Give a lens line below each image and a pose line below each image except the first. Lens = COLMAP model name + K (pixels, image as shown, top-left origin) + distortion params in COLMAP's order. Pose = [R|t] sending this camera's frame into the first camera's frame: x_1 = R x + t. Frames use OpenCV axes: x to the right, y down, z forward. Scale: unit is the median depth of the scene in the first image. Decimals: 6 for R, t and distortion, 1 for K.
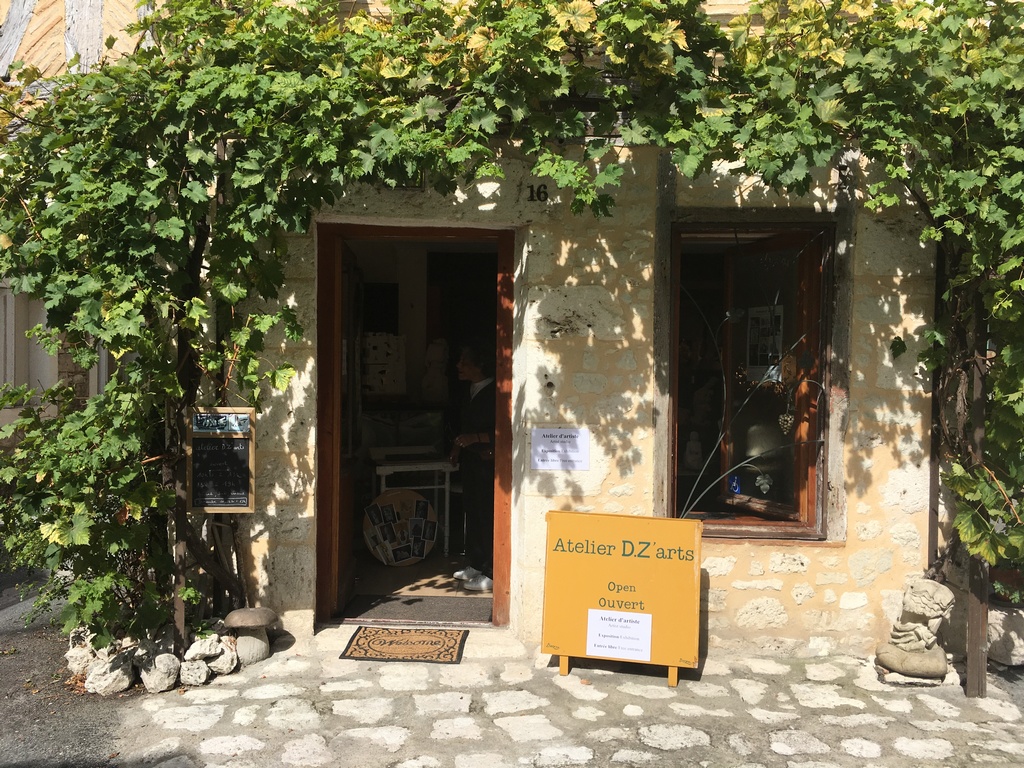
lens RADIAL K [[874.6, 0, 508.8], [0, 874.6, 386.8], [0, 0, 1]] dist [0.052288, -0.008198]
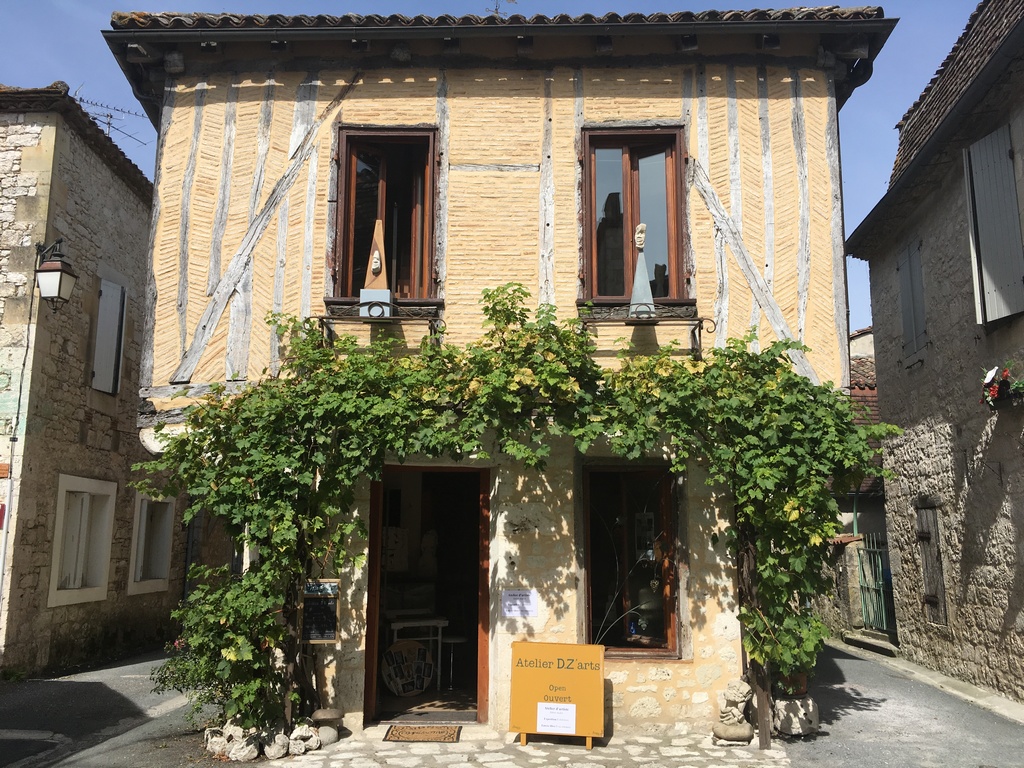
lens RADIAL K [[874.6, 0, 508.8], [0, 874.6, 386.8], [0, 0, 1]] dist [0.052288, -0.008198]
pose [[0.998845, -0.000736, 0.048050, -0.040222], [0.010320, 0.979837, -0.199532, 0.001612], [-0.046934, 0.199798, 0.978712, -0.693560]]
